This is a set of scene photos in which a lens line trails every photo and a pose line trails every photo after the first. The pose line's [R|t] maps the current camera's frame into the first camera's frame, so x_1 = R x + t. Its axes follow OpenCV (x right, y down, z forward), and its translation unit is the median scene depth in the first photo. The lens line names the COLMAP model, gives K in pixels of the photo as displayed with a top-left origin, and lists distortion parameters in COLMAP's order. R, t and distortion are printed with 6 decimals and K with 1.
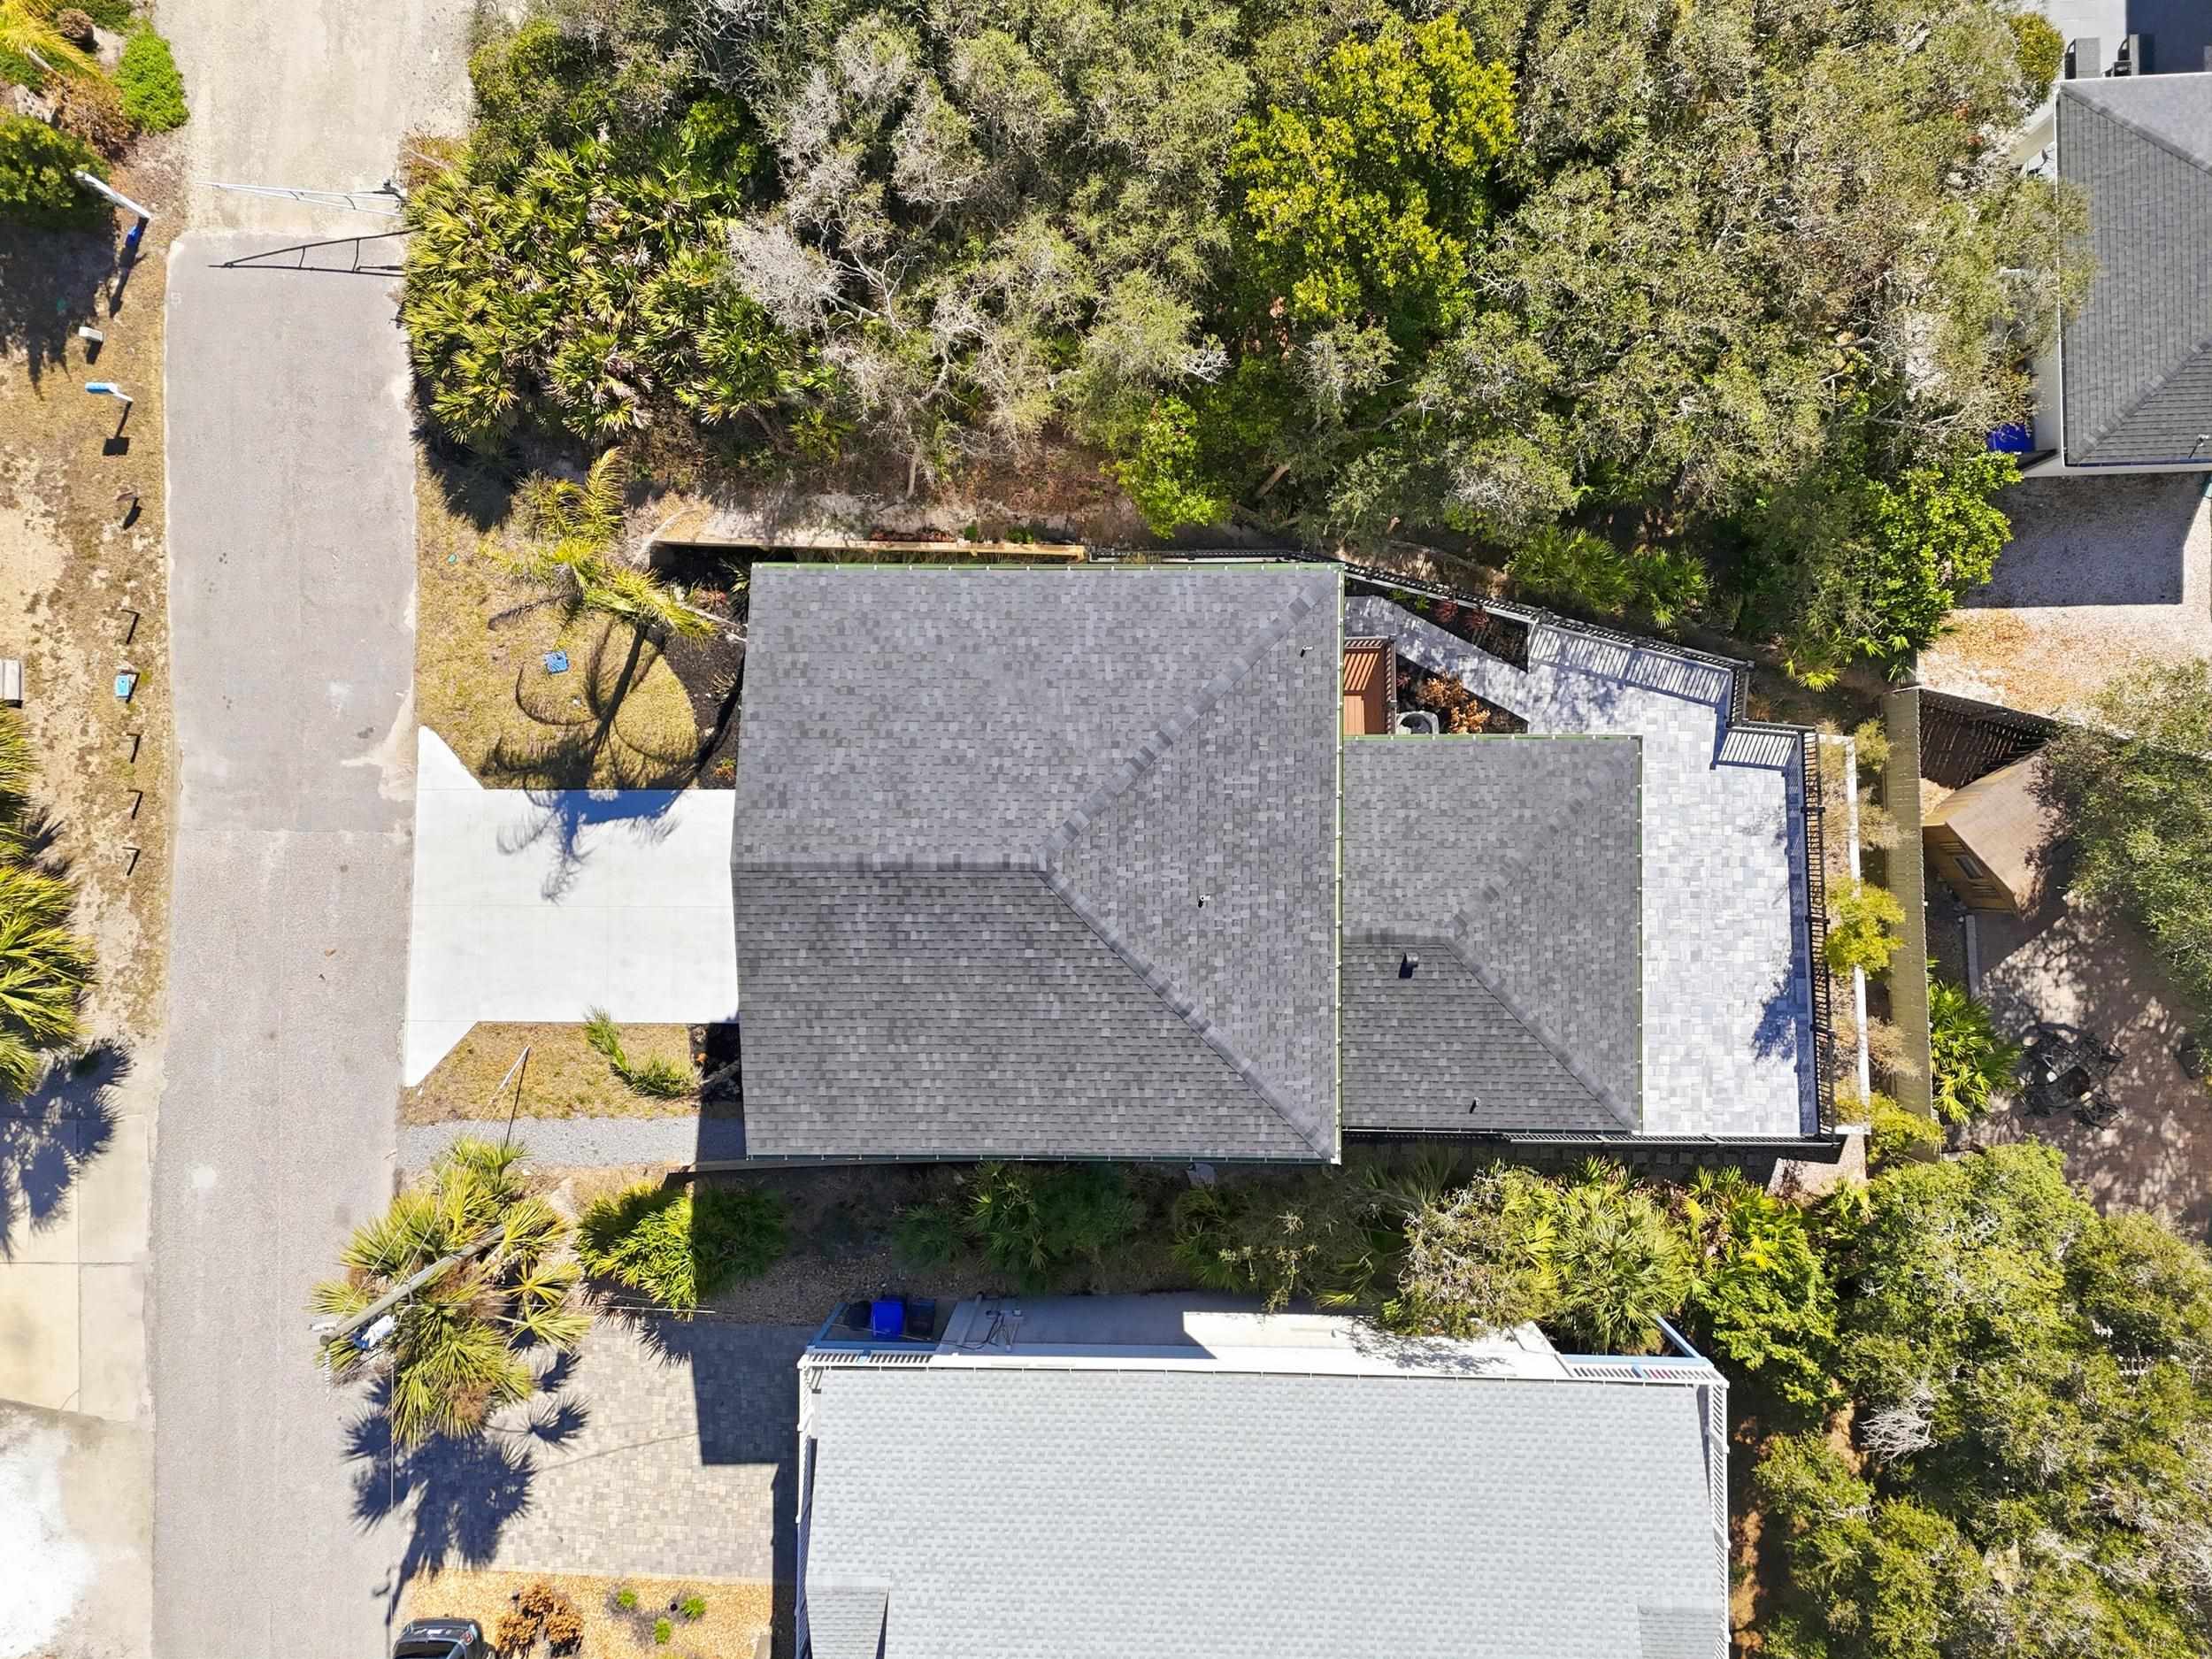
lens RADIAL K [[1608.2, 0, 1070.1], [0, 1608.2, 852.0], [0, 0, 1]] dist [0.034061, -0.011470]
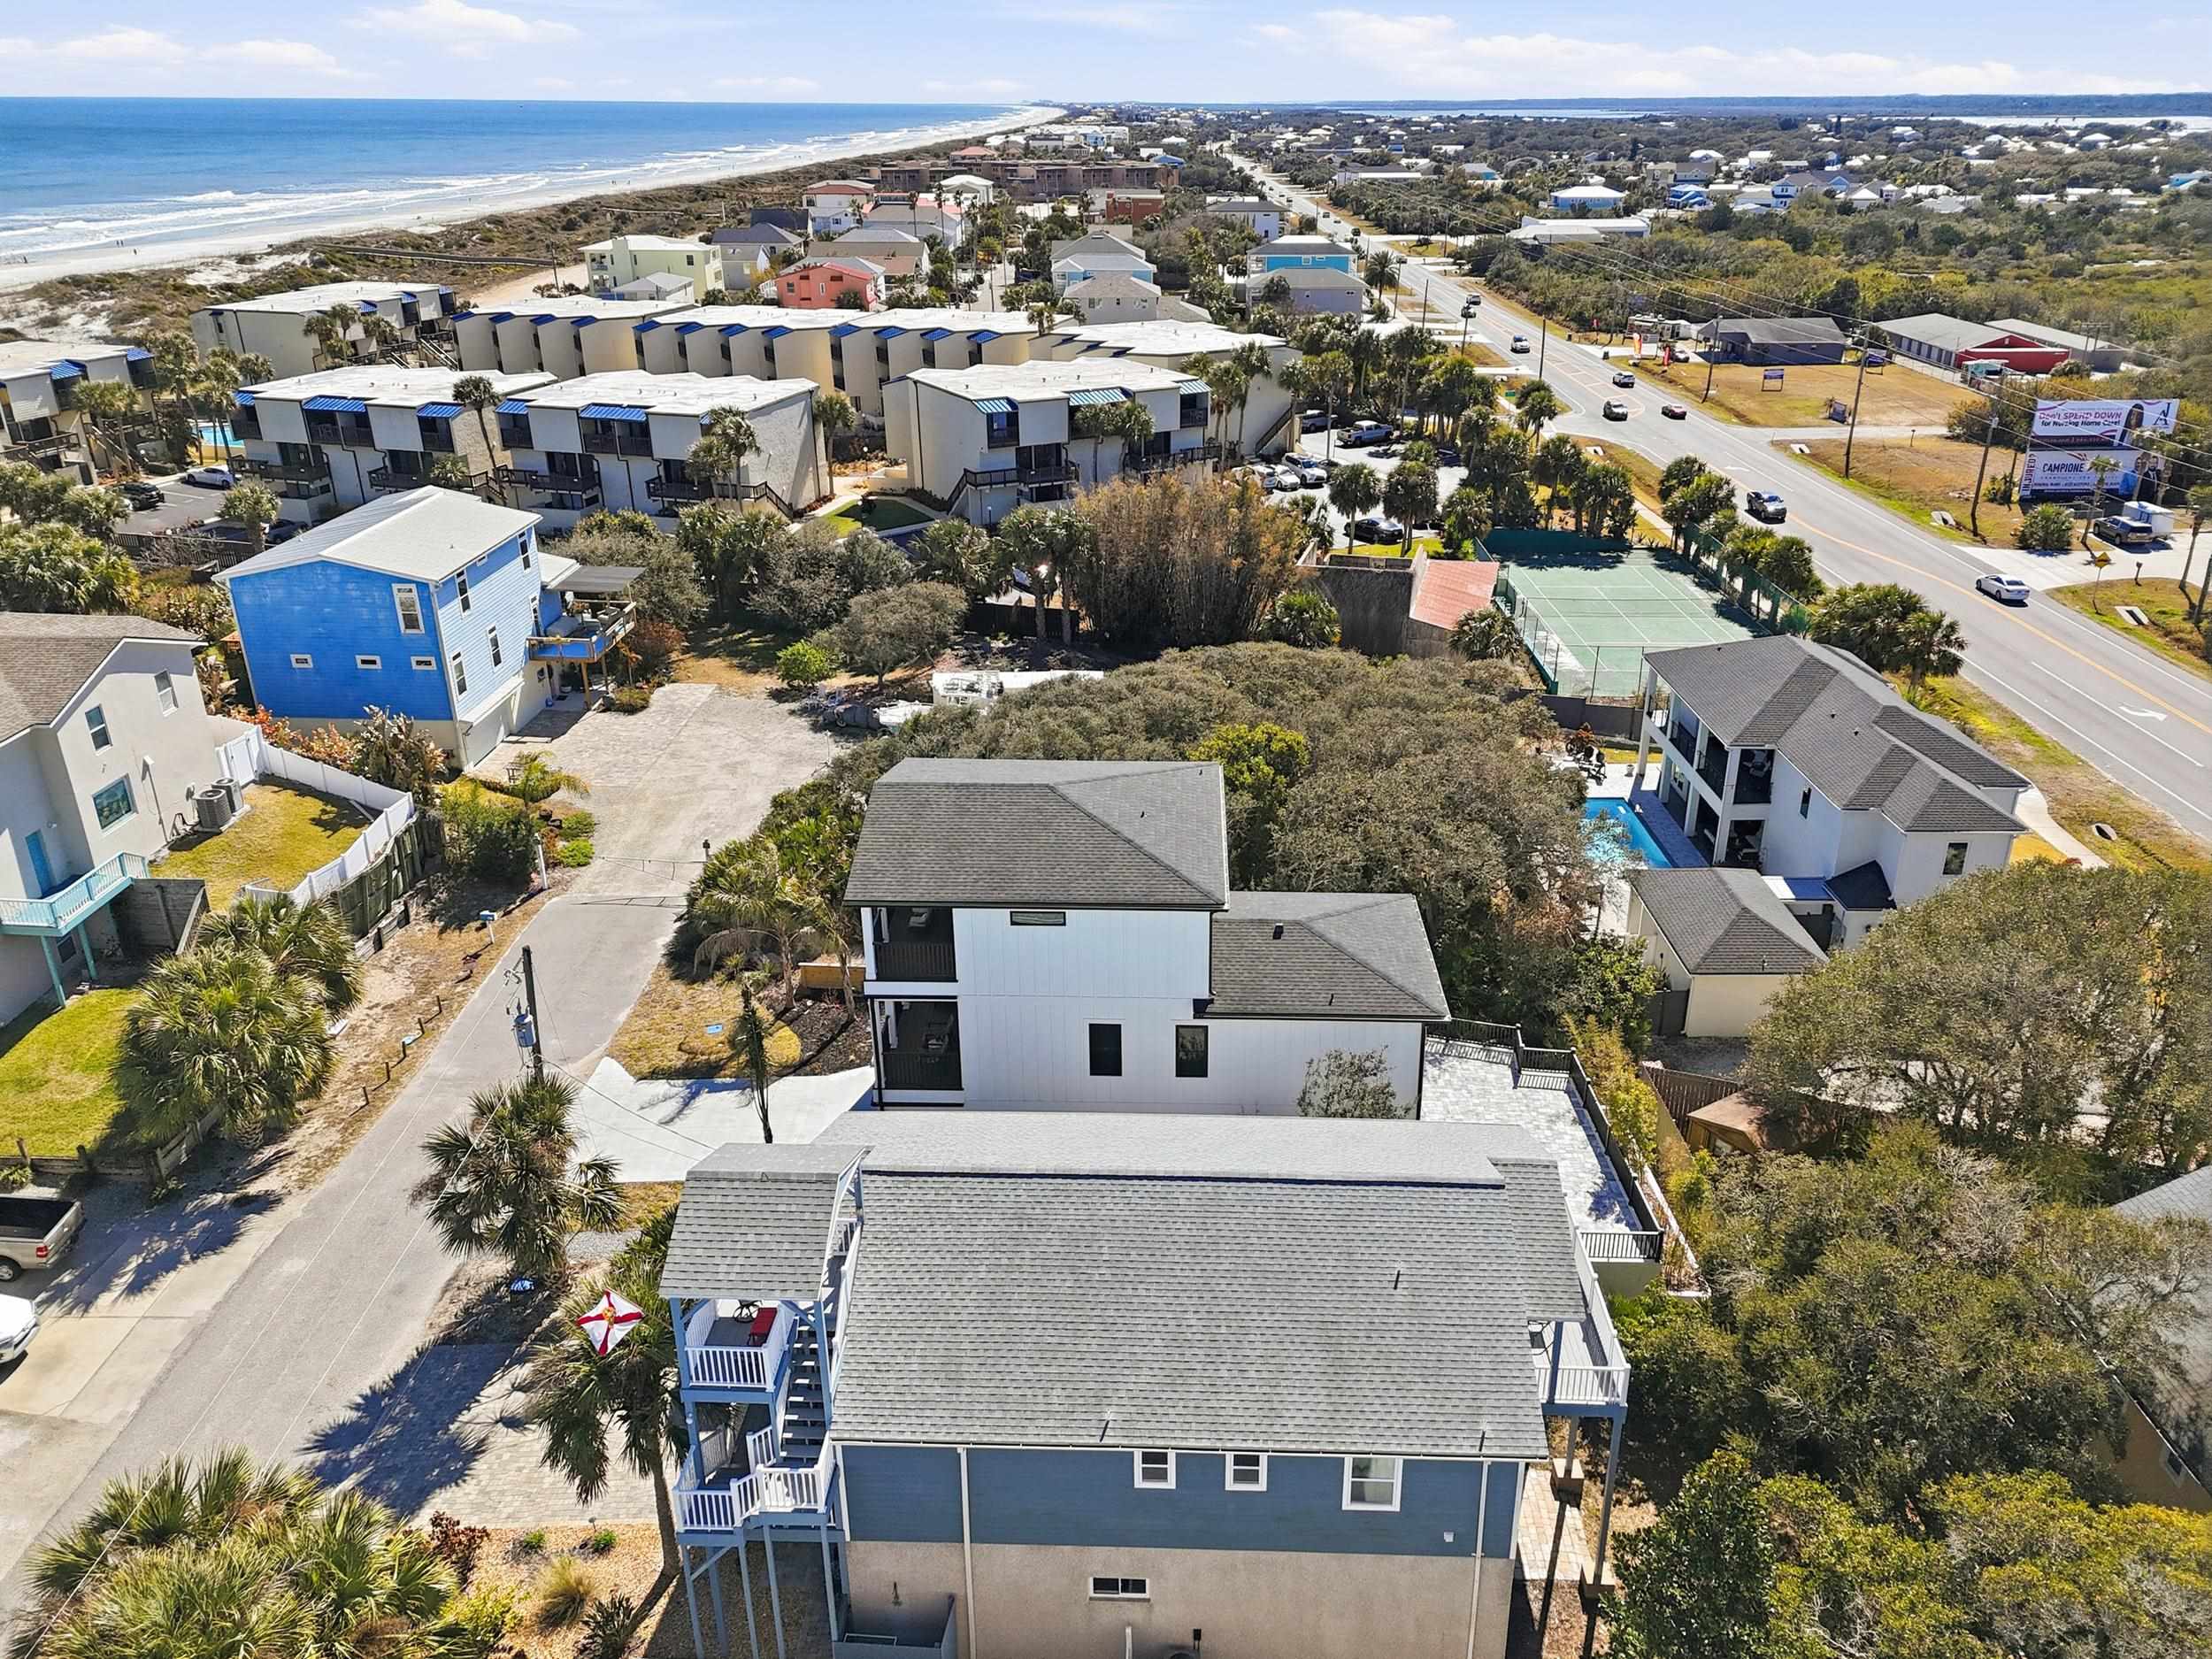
lens RADIAL K [[1608.2, 0, 1120.4], [0, 1608.2, 831.2], [0, 0, 1]] dist [0.034061, -0.011470]
pose [[0.998564, 0.050419, -0.018110, 0.066203], [-0.037980, 0.427850, -0.903051, 1.146027], [-0.037783, 0.902442, 0.429150, 0.205188]]
